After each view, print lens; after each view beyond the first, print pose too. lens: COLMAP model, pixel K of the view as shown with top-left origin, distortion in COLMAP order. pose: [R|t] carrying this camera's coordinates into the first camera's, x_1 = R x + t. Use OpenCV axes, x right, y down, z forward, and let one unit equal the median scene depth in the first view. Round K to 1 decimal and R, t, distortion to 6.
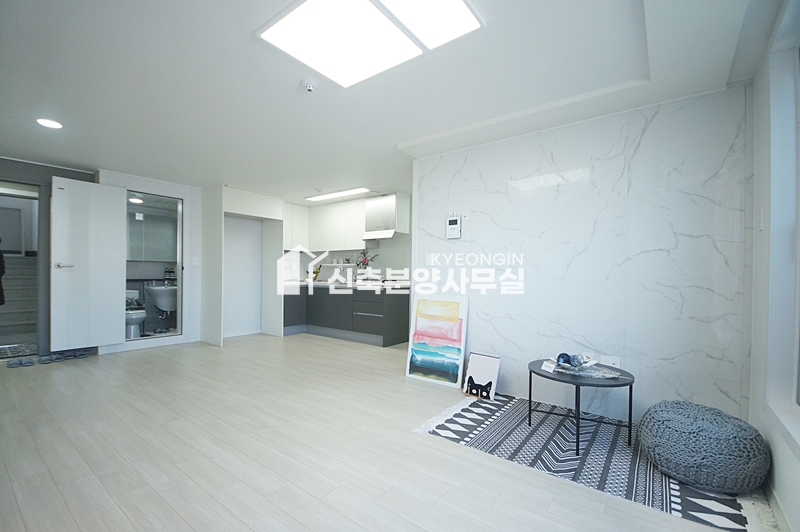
lens RADIAL K [[354.0, 0, 397.5], [0, 354.0, 277.6], [0, 0, 1]] dist [-0.001432, -0.000305]
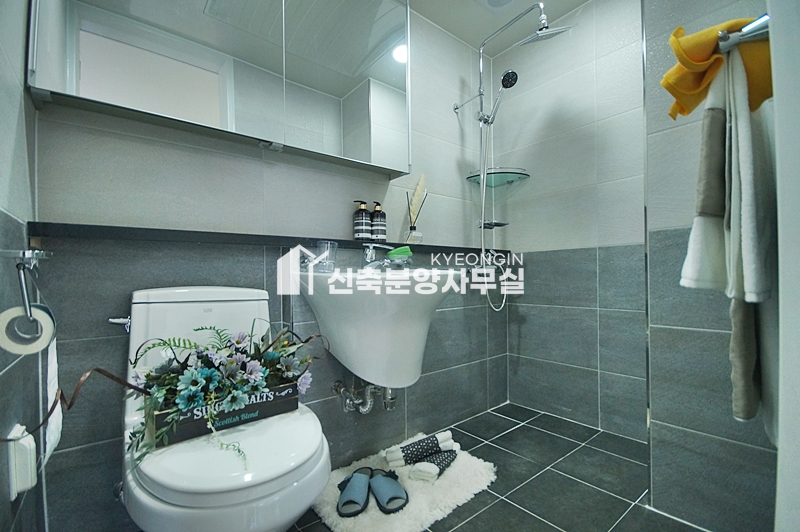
lens RADIAL K [[354.0, 0, 397.5], [0, 354.0, 277.6], [0, 0, 1]] dist [-0.001432, -0.000305]
pose [[0.975508, -0.024949, -0.218546, -1.068278], [0.023252, 0.999676, -0.010334, 0.058337], [0.218734, 0.004999, 0.975772, 1.424969]]
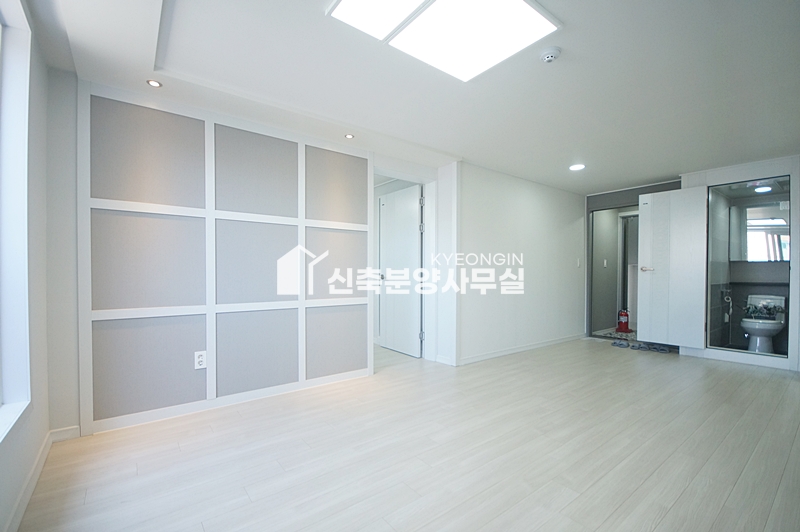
lens RADIAL K [[354.0, 0, 397.5], [0, 354.0, 277.6], [0, 0, 1]] dist [-0.001432, -0.000305]
pose [[-0.247248, 0.000350, -0.968952, 0.470839], [-0.012492, 0.999916, 0.003548, -0.000035], [0.968872, 0.012982, -0.247223, 0.592181]]
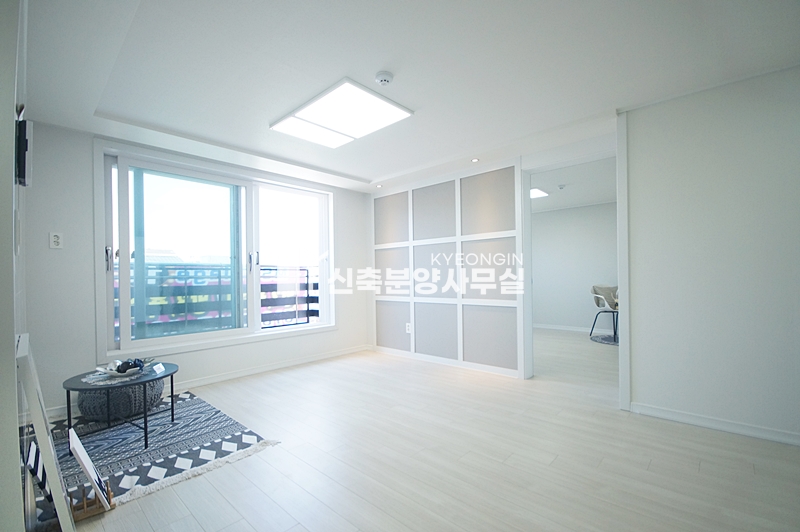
lens RADIAL K [[354.0, 0, 397.5], [0, 354.0, 277.6], [0, 0, 1]] dist [-0.001432, -0.000305]
pose [[-0.995983, 0.001759, 0.089522, -0.253142], [0.002603, 0.999953, 0.009314, -0.017563], [-0.089502, 0.009510, -0.995941, 1.333989]]
